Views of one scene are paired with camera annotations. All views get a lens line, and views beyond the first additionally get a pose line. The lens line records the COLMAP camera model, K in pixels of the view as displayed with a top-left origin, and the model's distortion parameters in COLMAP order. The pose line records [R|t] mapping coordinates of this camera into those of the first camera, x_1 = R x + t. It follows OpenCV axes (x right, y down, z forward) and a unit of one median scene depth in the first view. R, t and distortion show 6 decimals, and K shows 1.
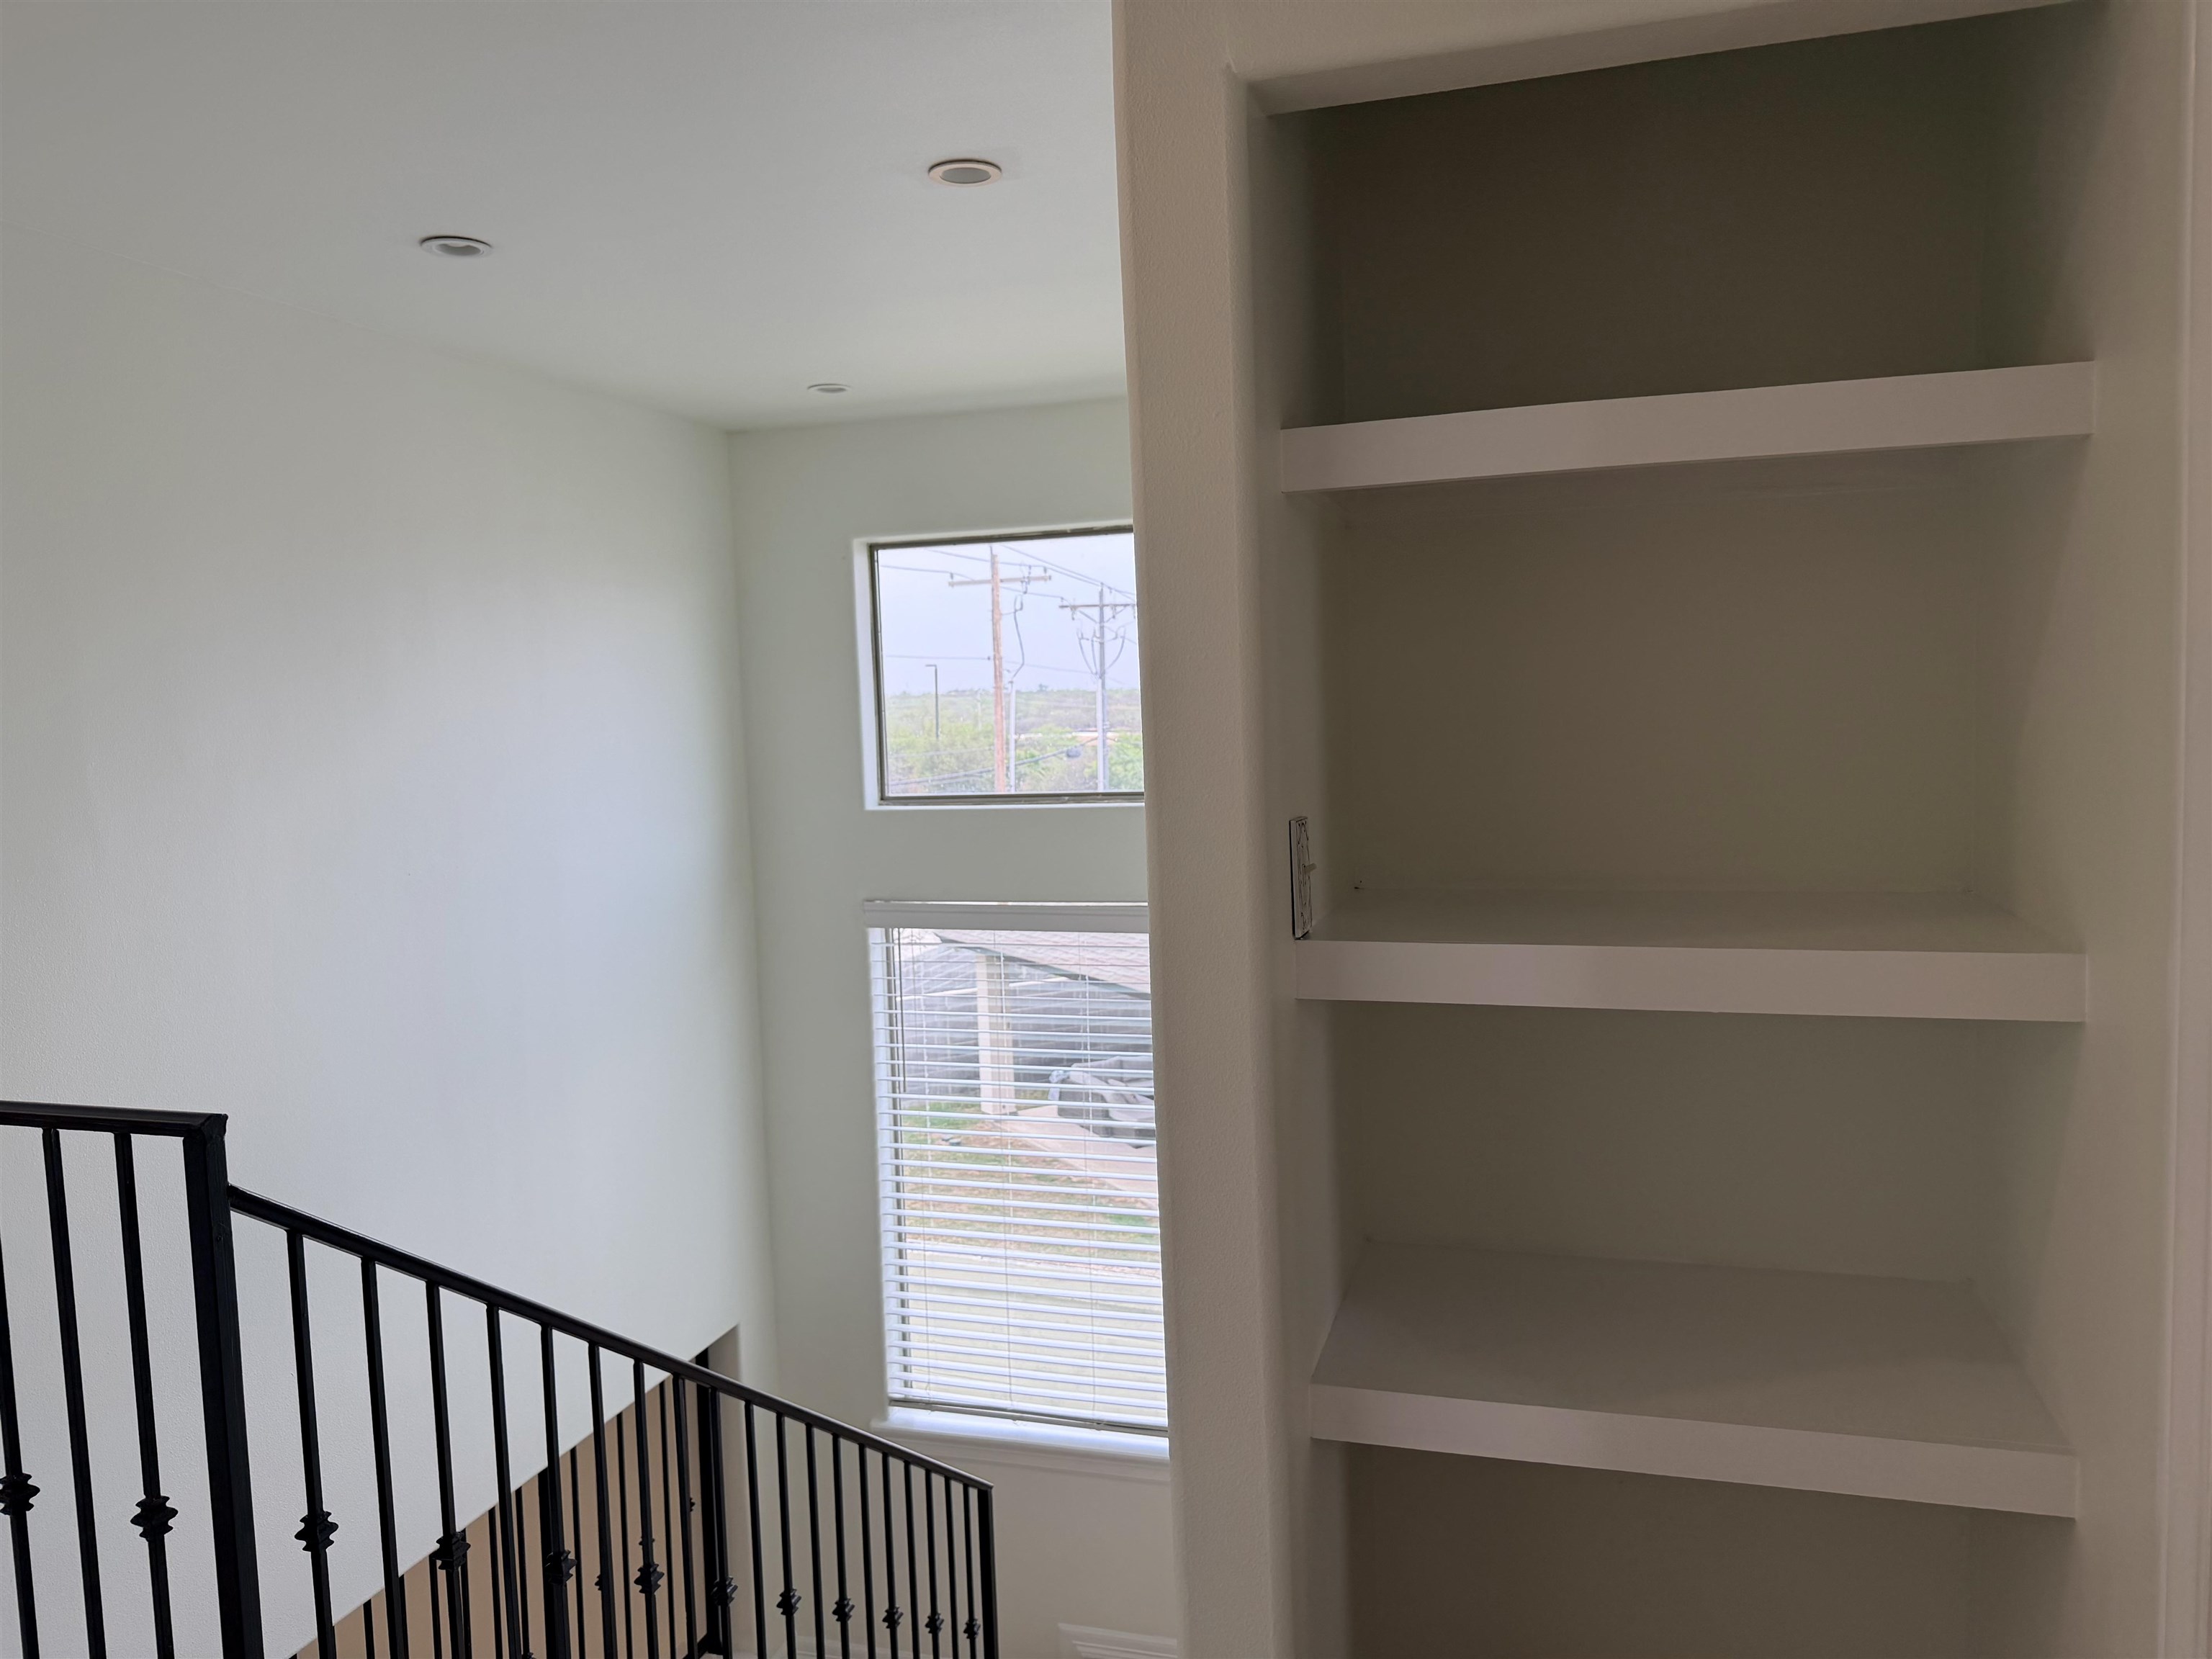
lens RADIAL K [[1536.4, 0, 1106.0], [0, 1536.4, 829.5], [0, 0, 1]] dist [0.087426, -0.140125]
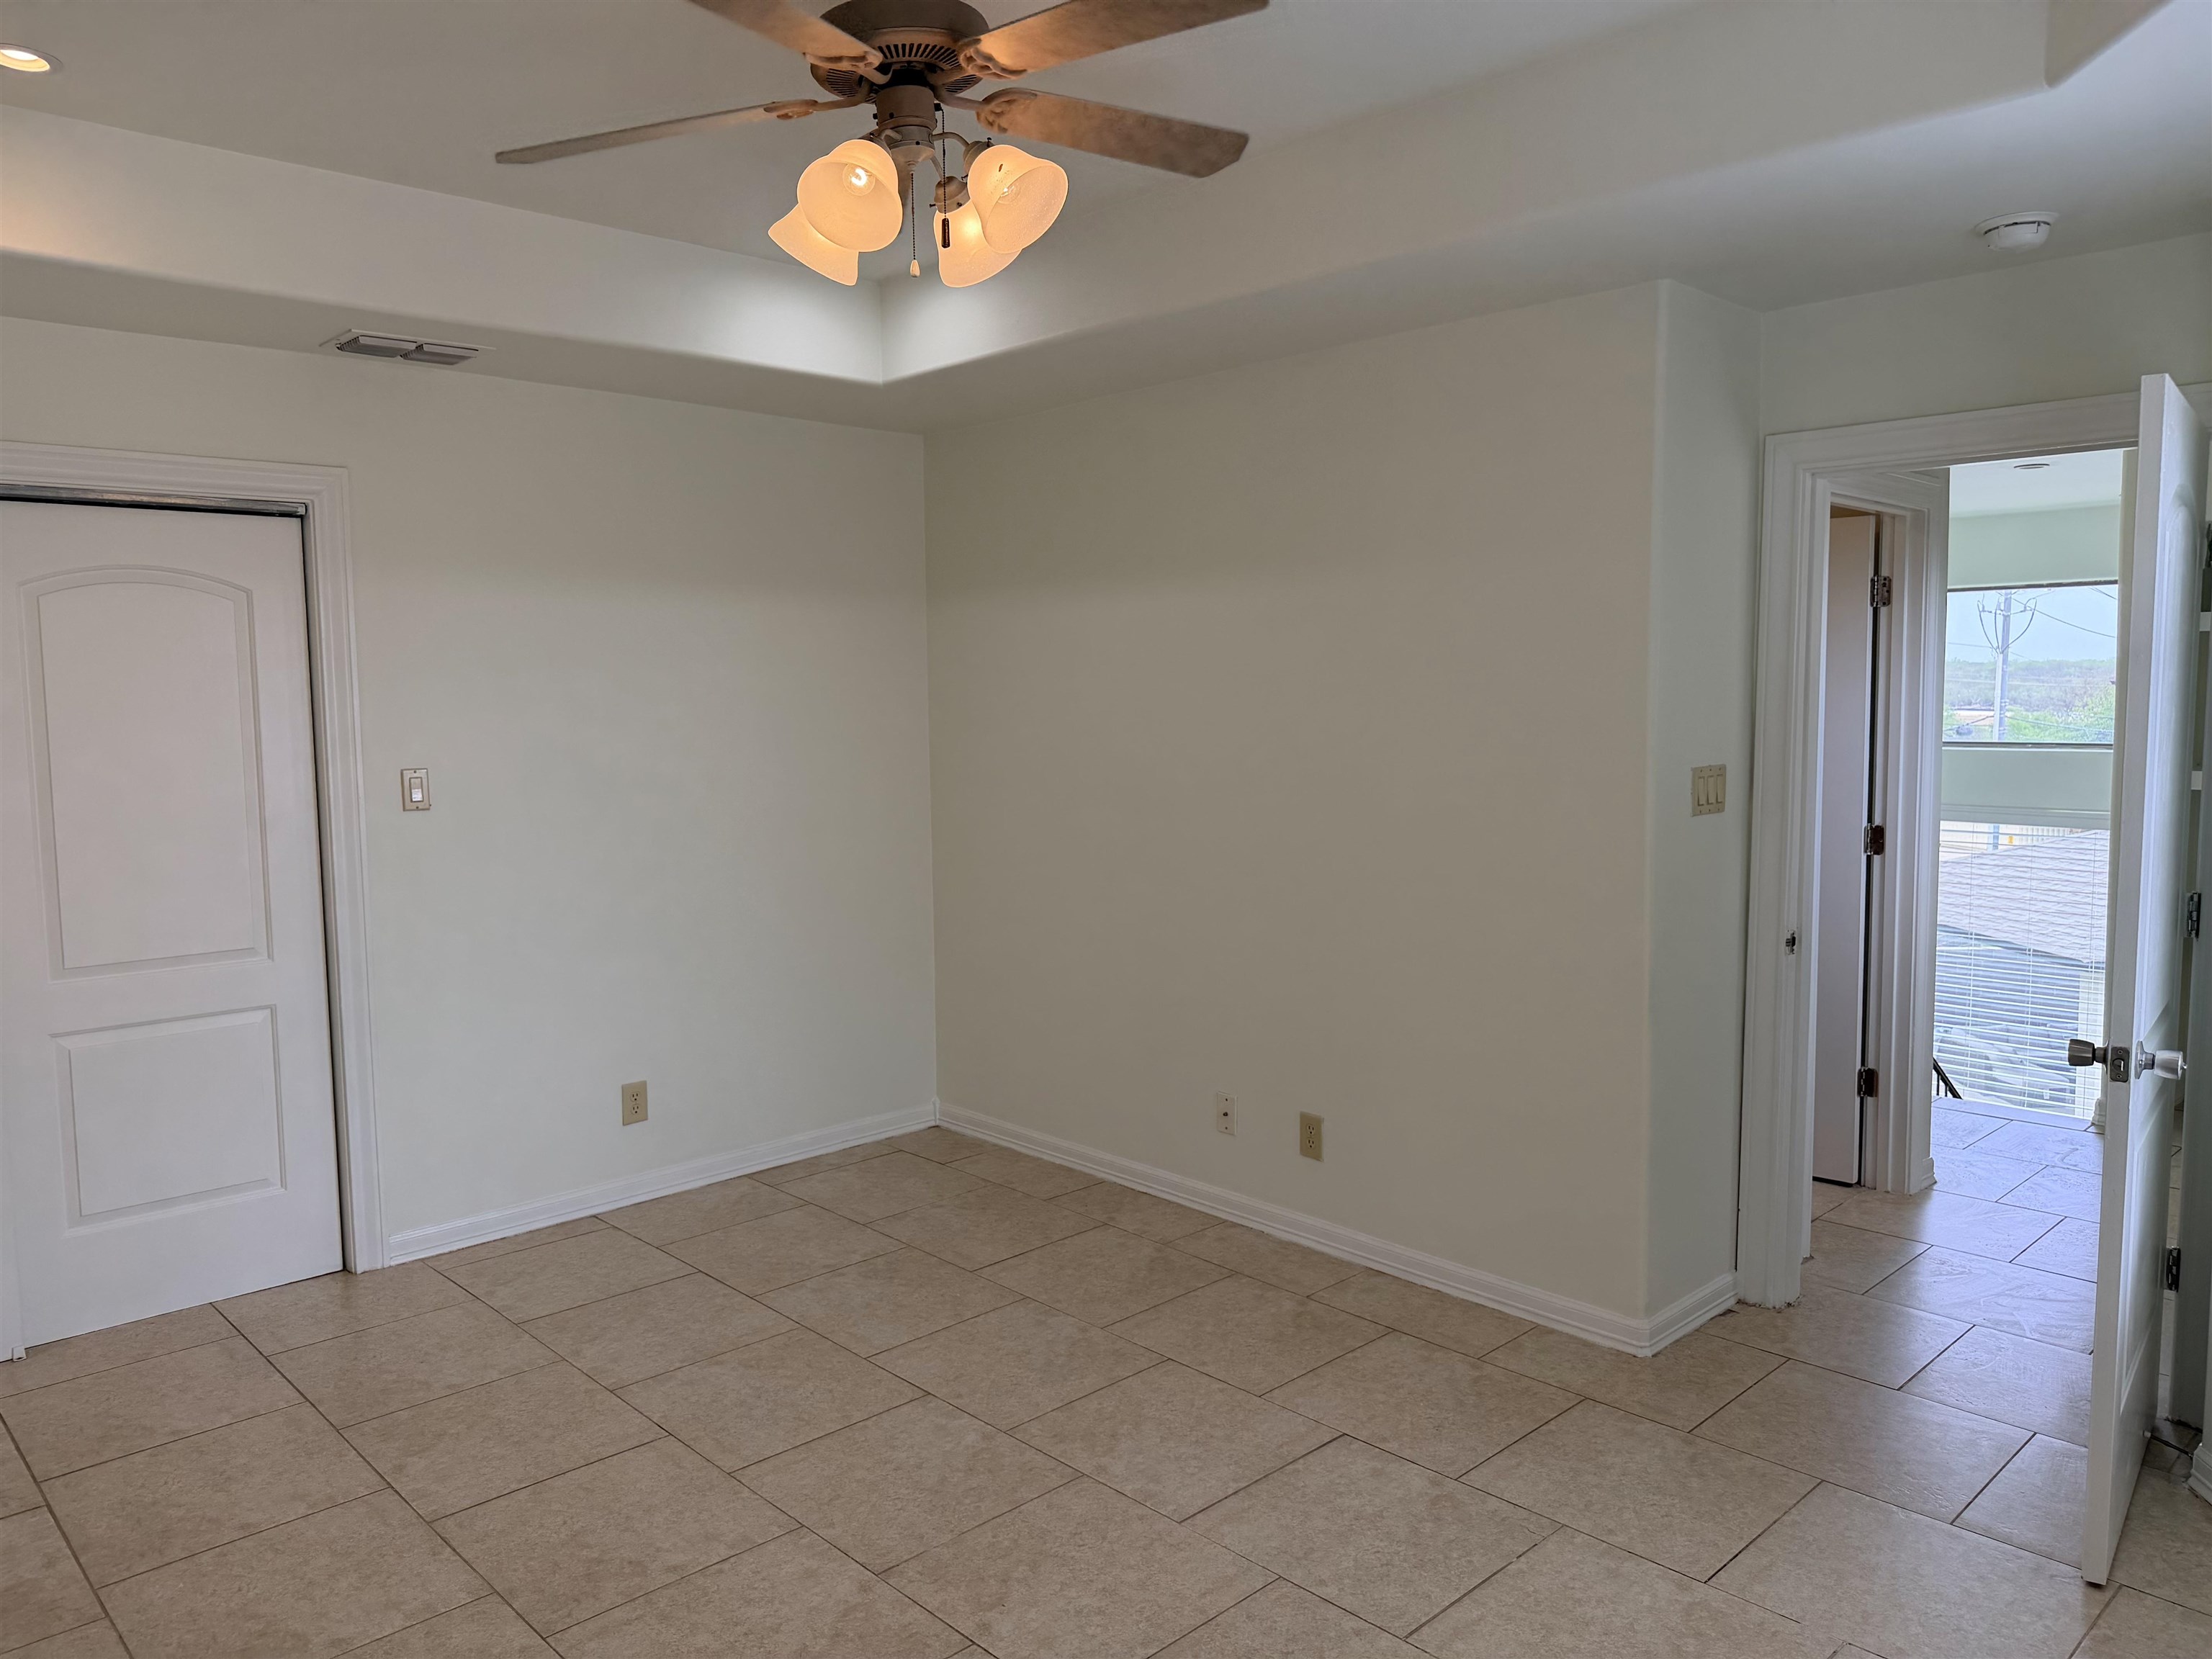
lens RADIAL K [[1536.4, 0, 1106.0], [0, 1536.4, 829.5], [0, 0, 1]] dist [0.087426, -0.140125]
pose [[0.871745, 0.078144, -0.483689, -0.012584], [-0.066640, 0.996936, 0.040961, 0.008422], [0.485407, -0.003475, 0.874281, -0.116675]]
